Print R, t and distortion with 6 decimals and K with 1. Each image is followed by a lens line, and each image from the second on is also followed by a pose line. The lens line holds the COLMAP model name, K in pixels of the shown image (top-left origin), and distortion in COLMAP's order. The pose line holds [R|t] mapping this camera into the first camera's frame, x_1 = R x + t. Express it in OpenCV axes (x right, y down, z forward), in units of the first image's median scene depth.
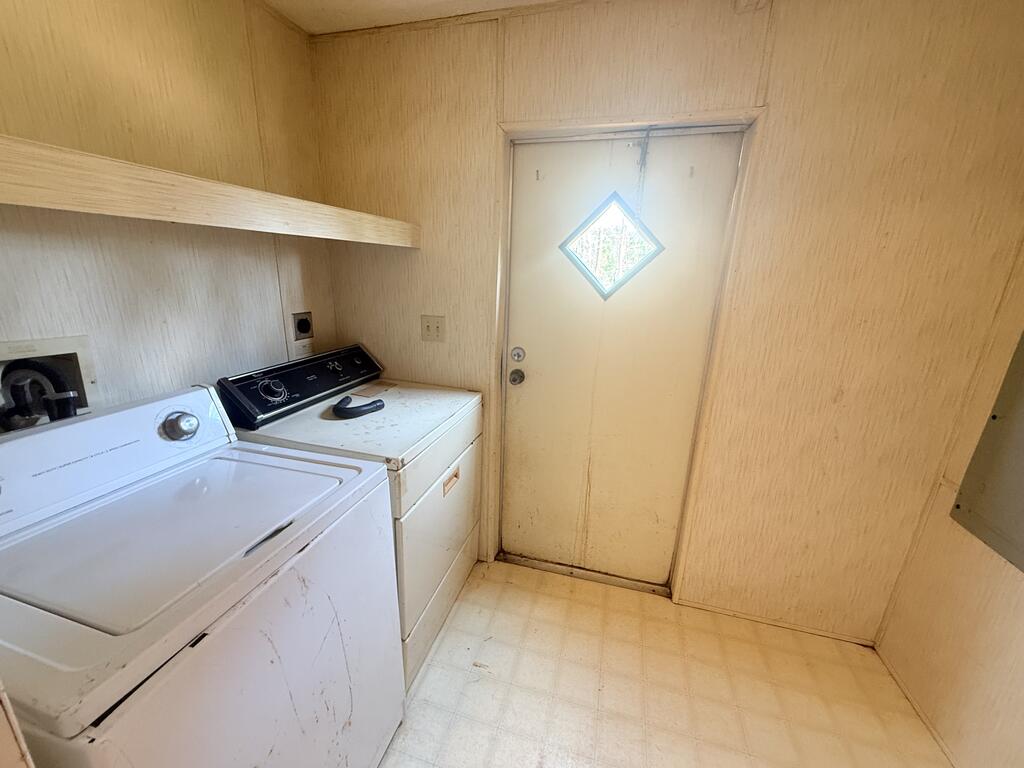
lens RADIAL K [[410.3, 0, 508.9], [0, 410.3, 384.5], [0, 0, 1]] dist [-0.001940, -0.000248]
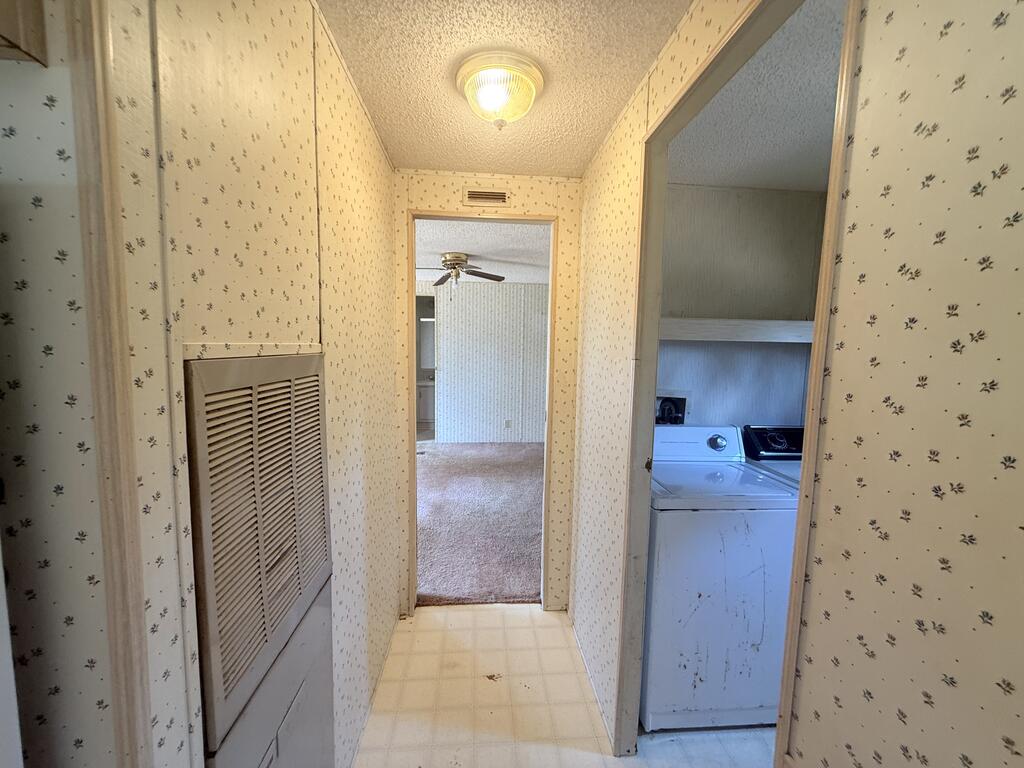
lens RADIAL K [[410.3, 0, 508.9], [0, 410.3, 384.5], [0, 0, 1]] dist [-0.001940, -0.000248]
pose [[0.328522, 0.057941, -0.942717, 0.585752], [-0.260340, 0.965006, -0.031413, 0.137967], [0.907908, 0.255747, 0.332110, -0.514813]]
